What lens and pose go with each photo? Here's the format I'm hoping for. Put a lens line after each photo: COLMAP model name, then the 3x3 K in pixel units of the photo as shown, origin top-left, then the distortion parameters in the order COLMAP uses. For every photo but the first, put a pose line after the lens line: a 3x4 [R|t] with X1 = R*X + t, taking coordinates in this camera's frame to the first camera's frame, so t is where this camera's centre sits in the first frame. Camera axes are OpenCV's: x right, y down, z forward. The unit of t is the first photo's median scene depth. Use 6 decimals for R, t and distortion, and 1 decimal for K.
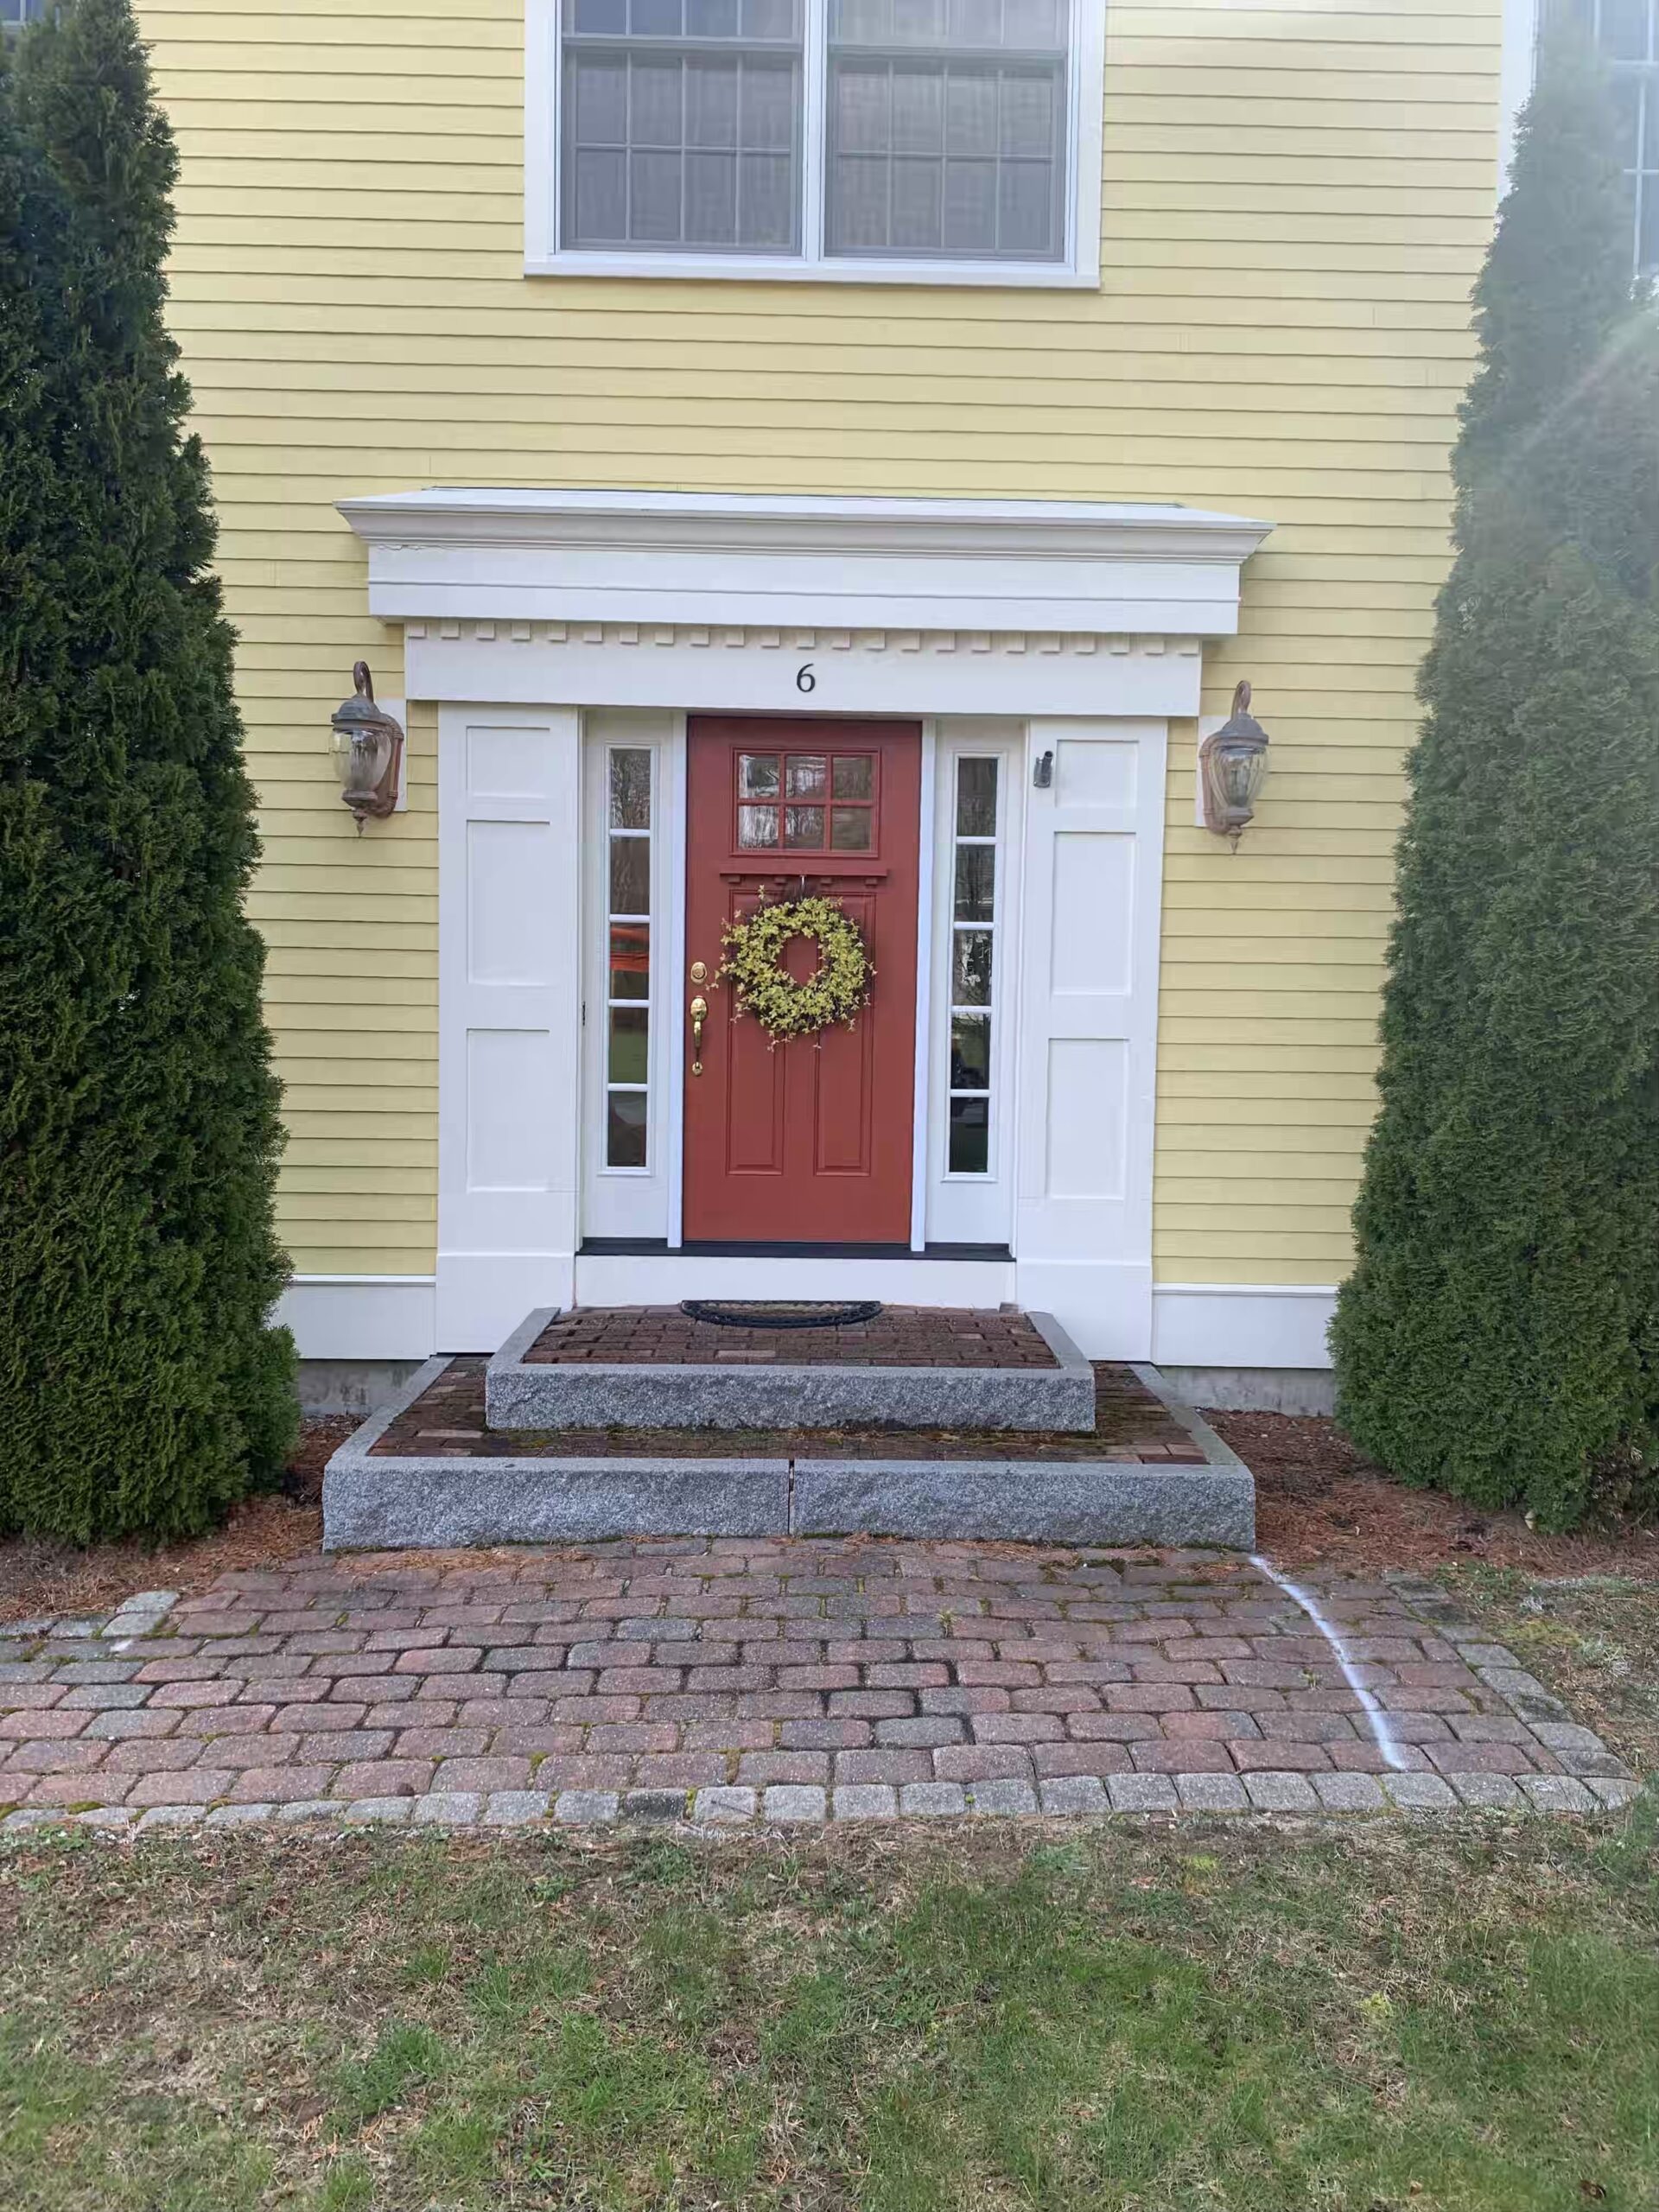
lens RADIAL K [[1666.8, 0, 829.0], [0, 1666.8, 1080.9], [0, 0, 1]] dist [0.029298, -0.028548]
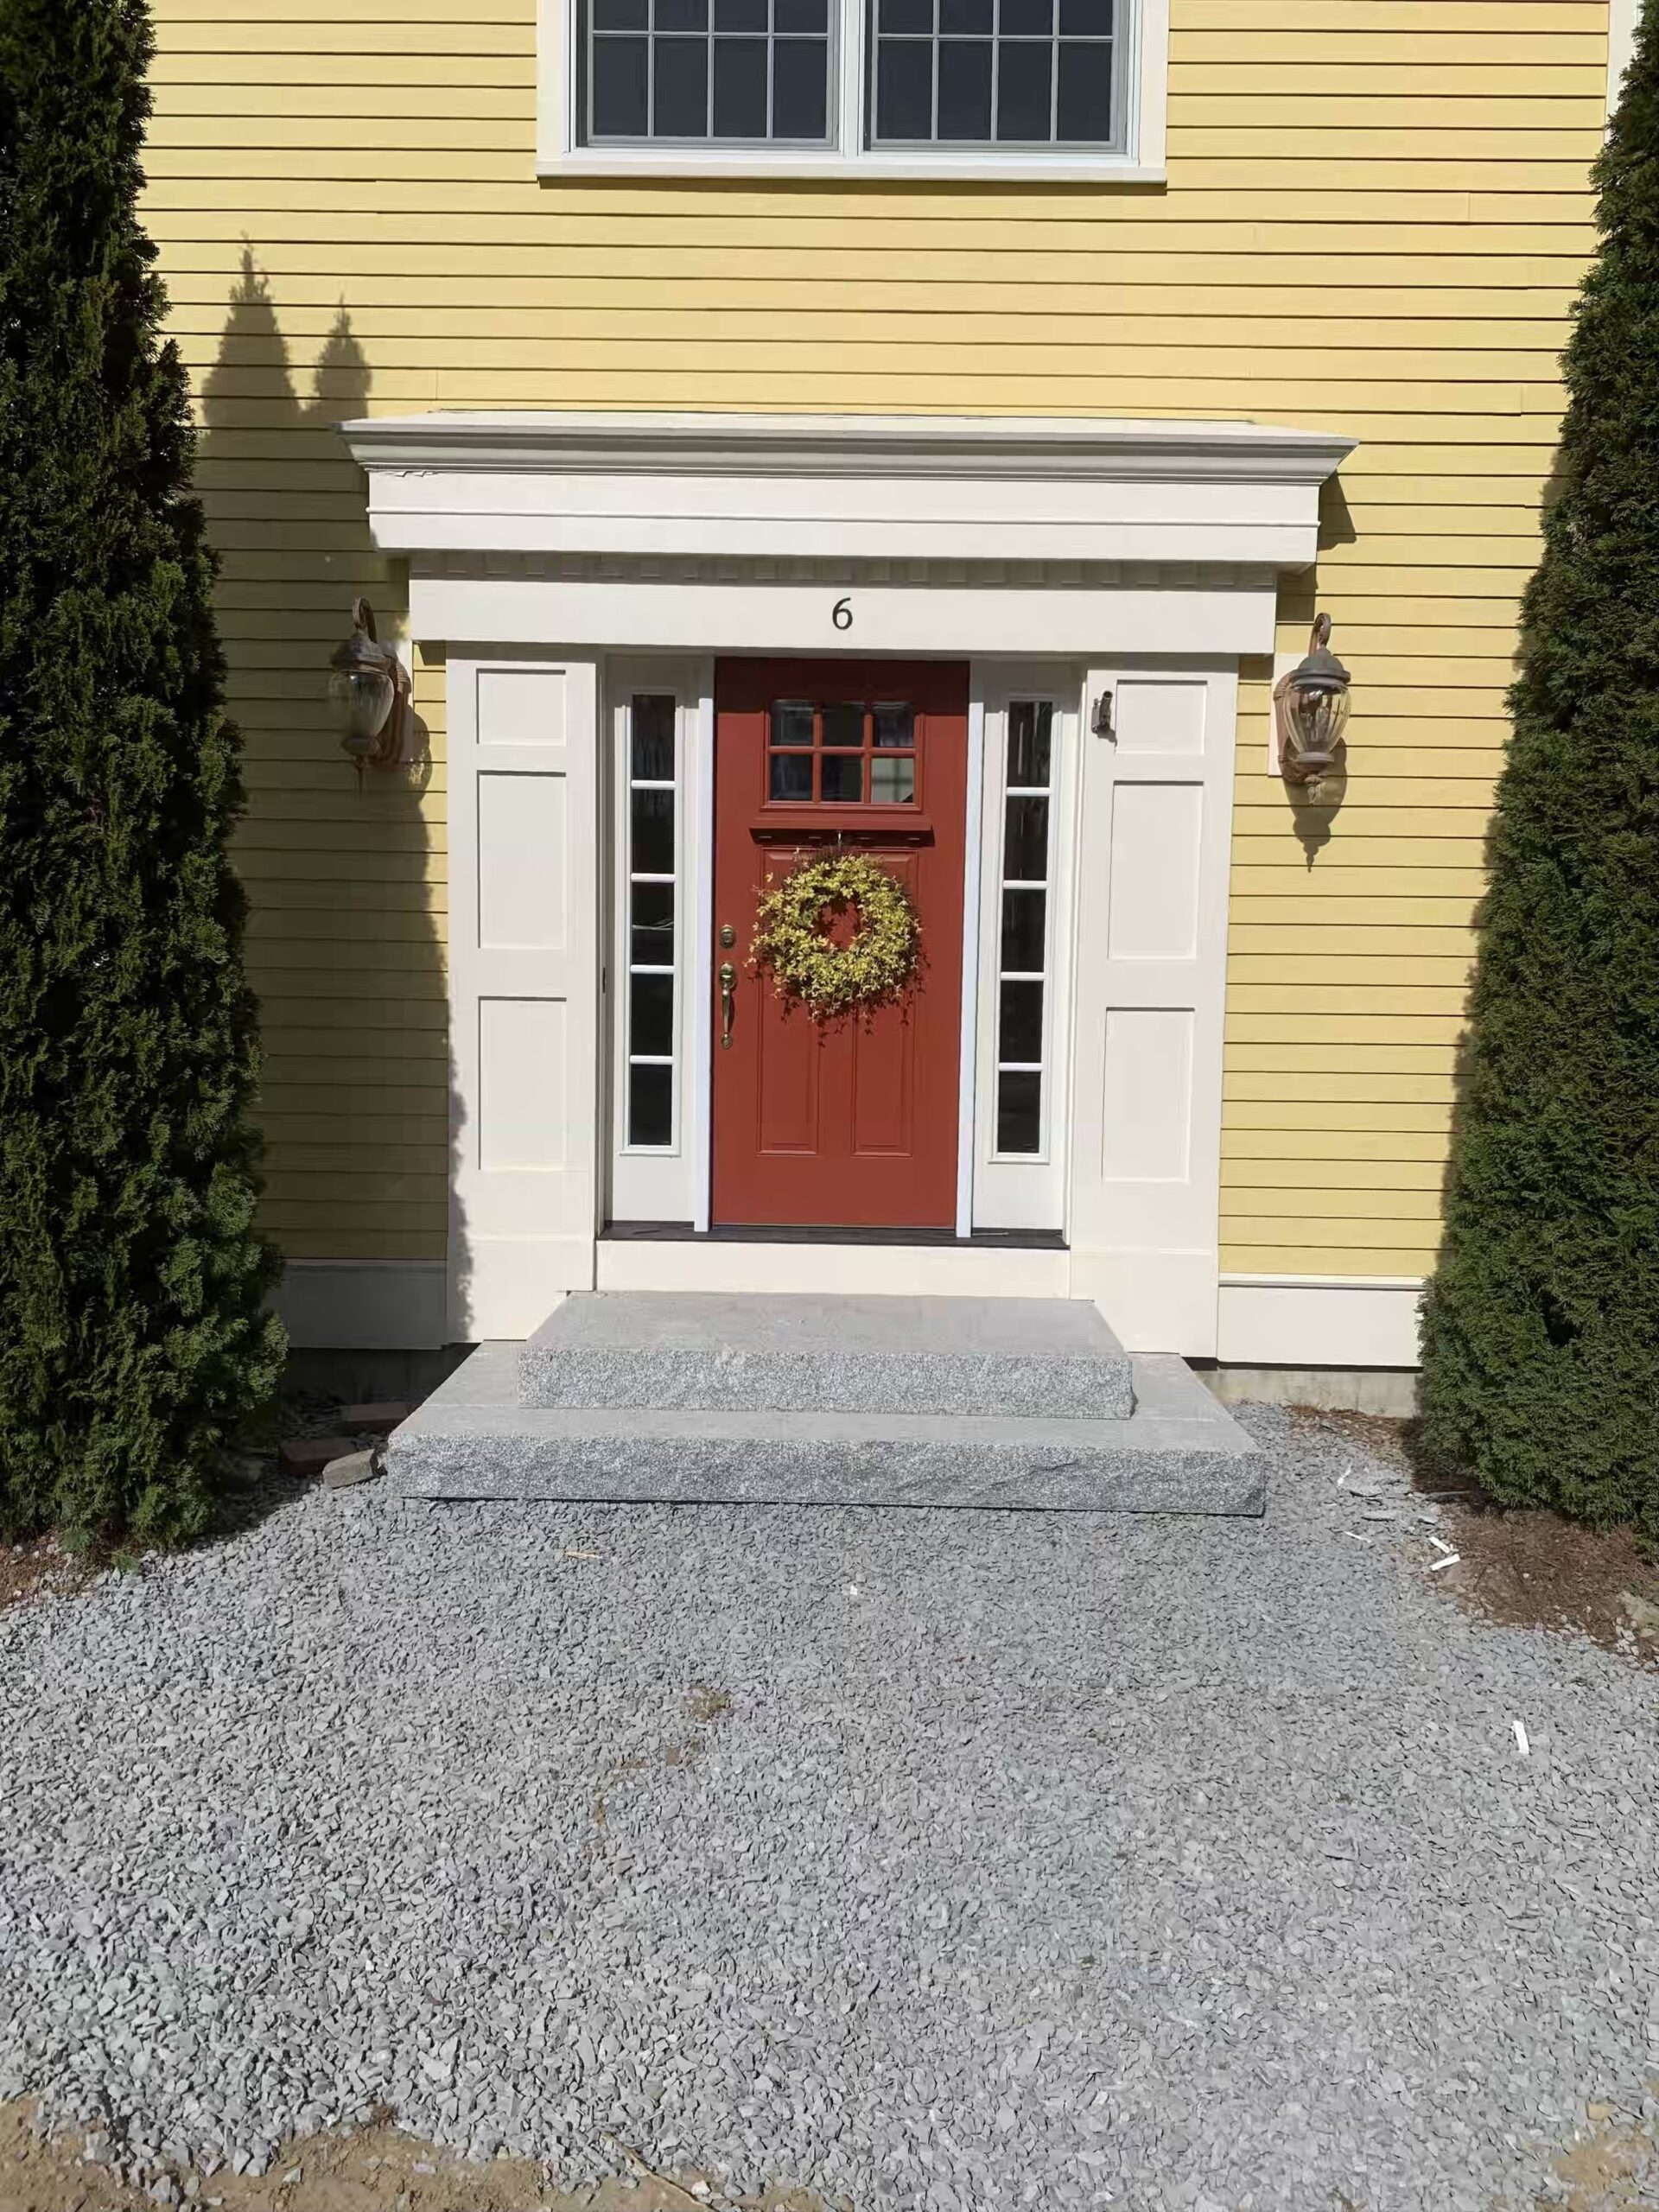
lens RADIAL K [[1666.8, 0, 815.2], [0, 1666.8, 1086.4], [0, 0, 1]] dist [0.029298, -0.028548]
pose [[0.999342, 0.002233, -0.036191, 0.004743], [-0.001834, 0.999937, 0.011049, 0.008698], [0.036213, -0.010976, 0.999284, 0.075864]]
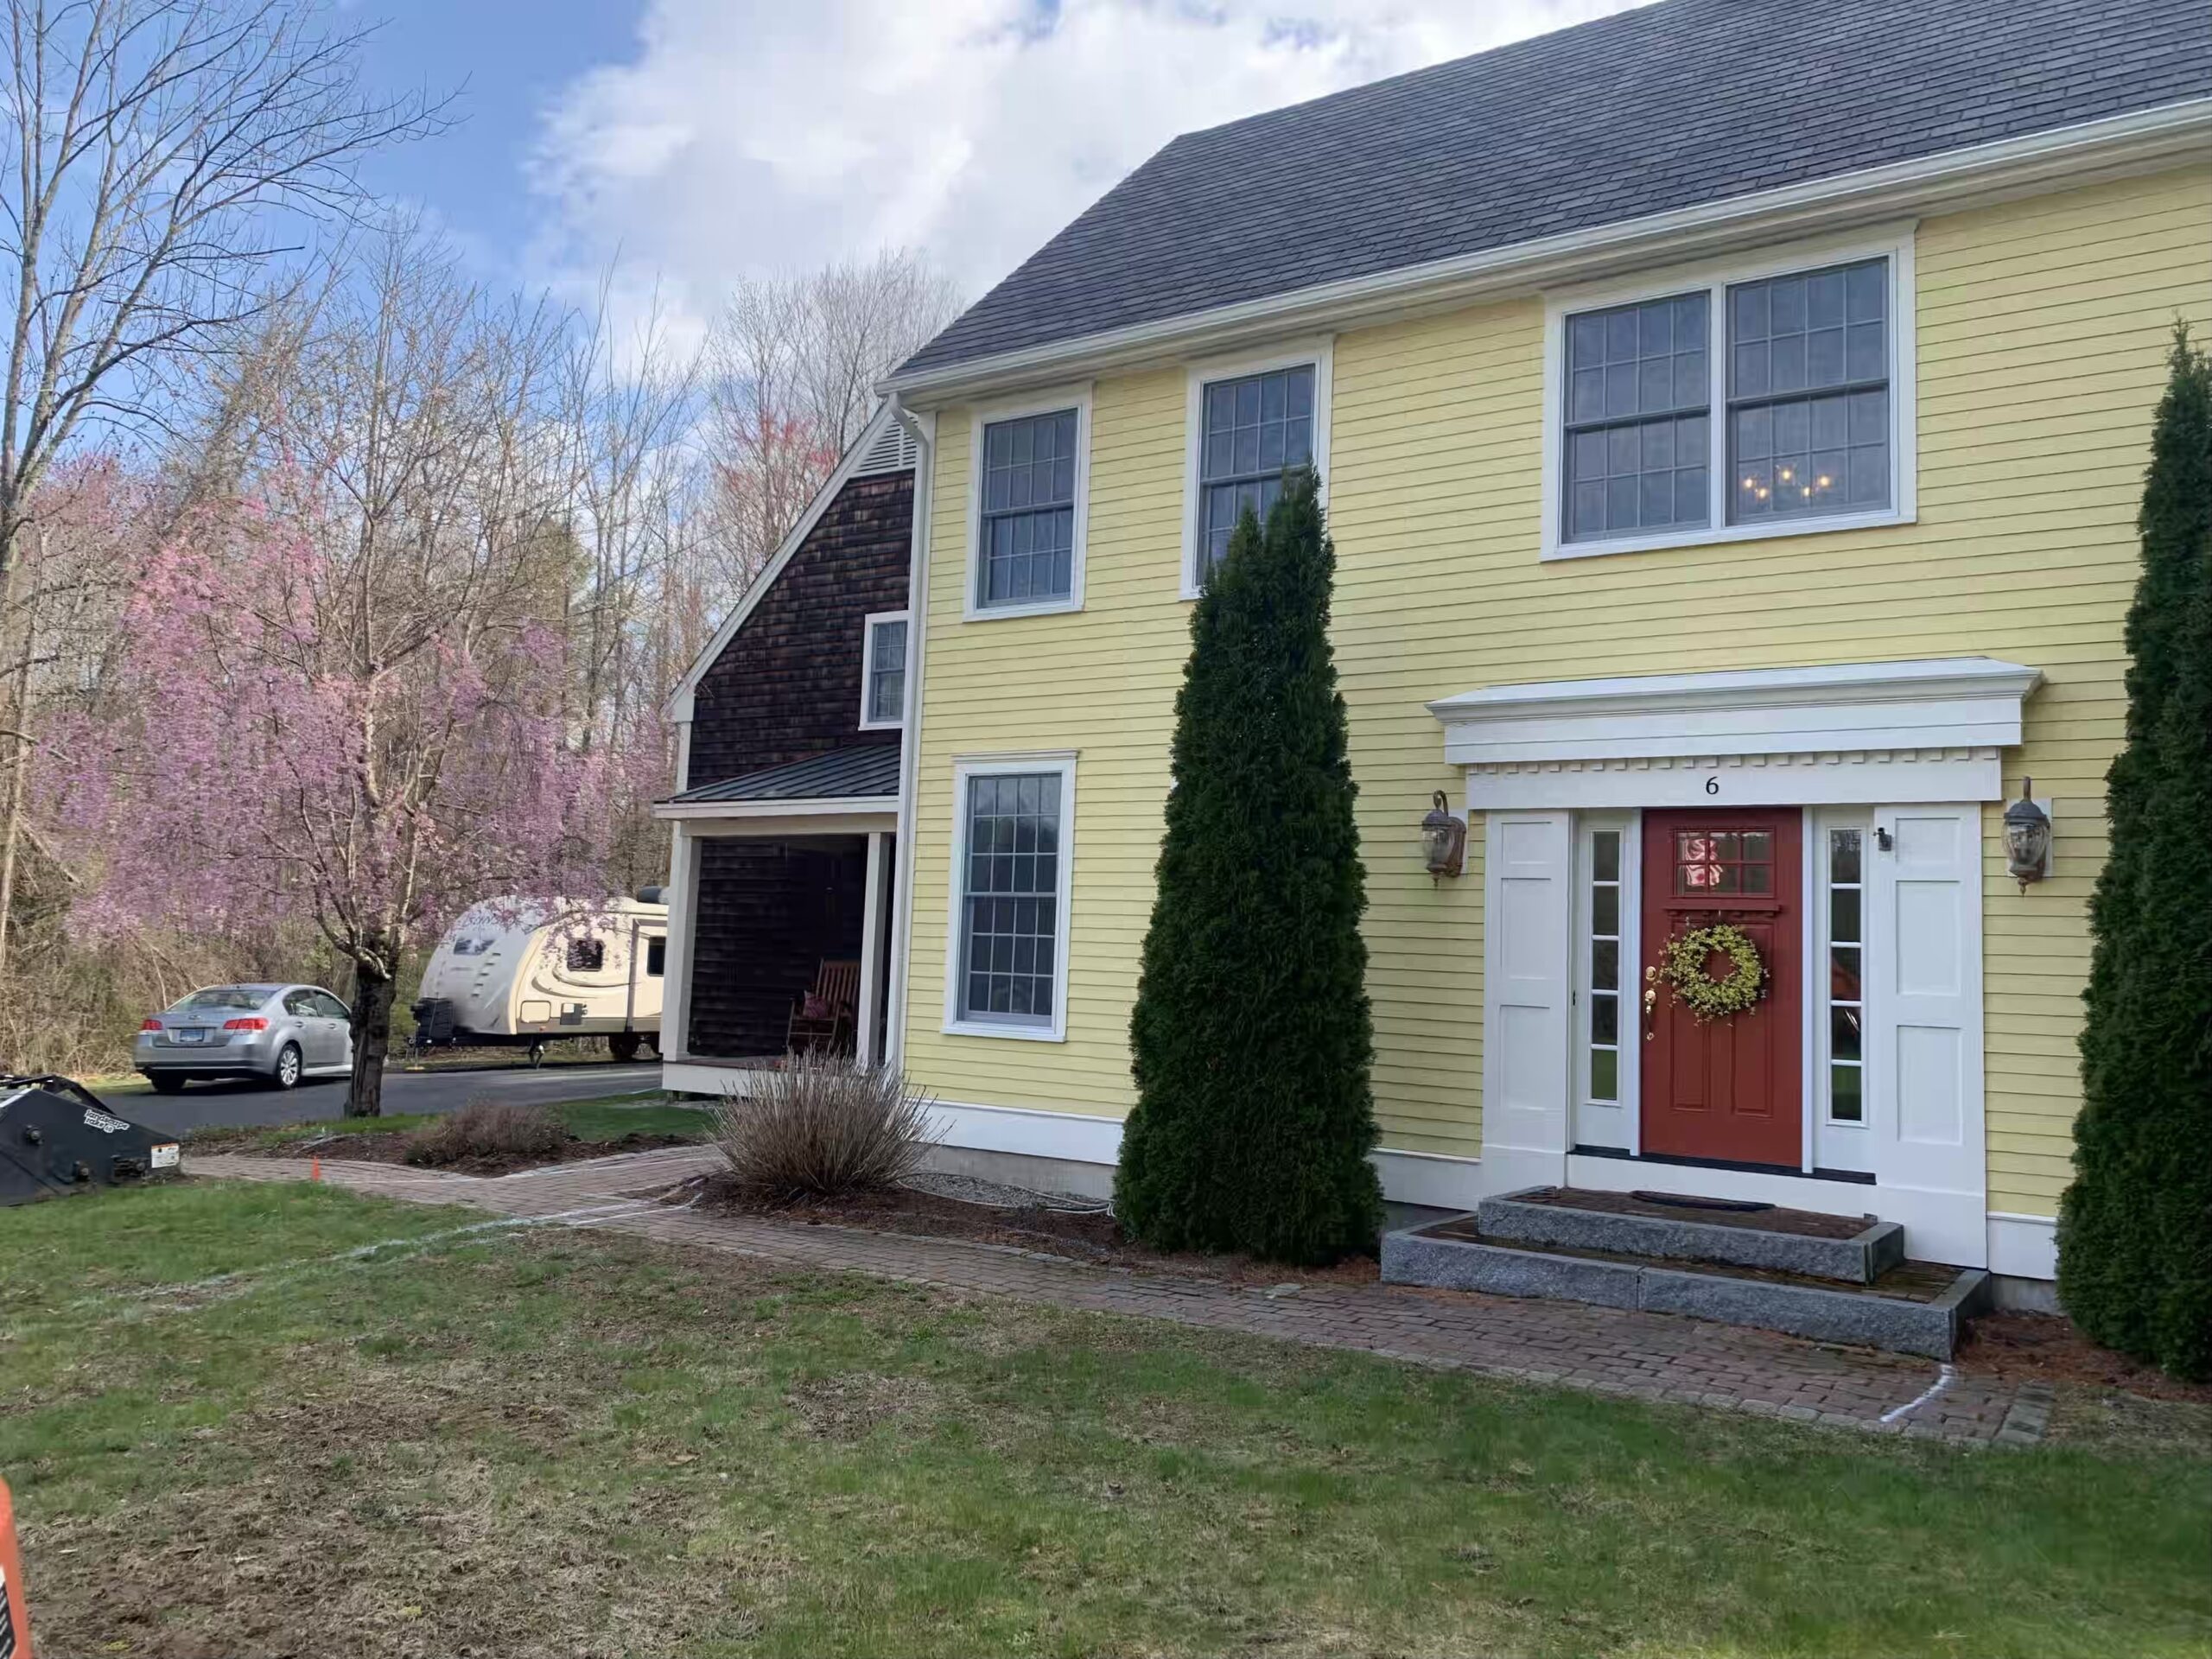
lens RADIAL K [[1666.8, 0, 1094.9], [0, 1666.8, 820.7], [0, 0, 1]] dist [0.029298, -0.028548]
pose [[0.823587, -0.030750, -0.566356, 0.389951], [-0.062707, 0.987472, -0.144800, 0.052797], [0.563714, 0.154770, 0.811340, -0.580145]]
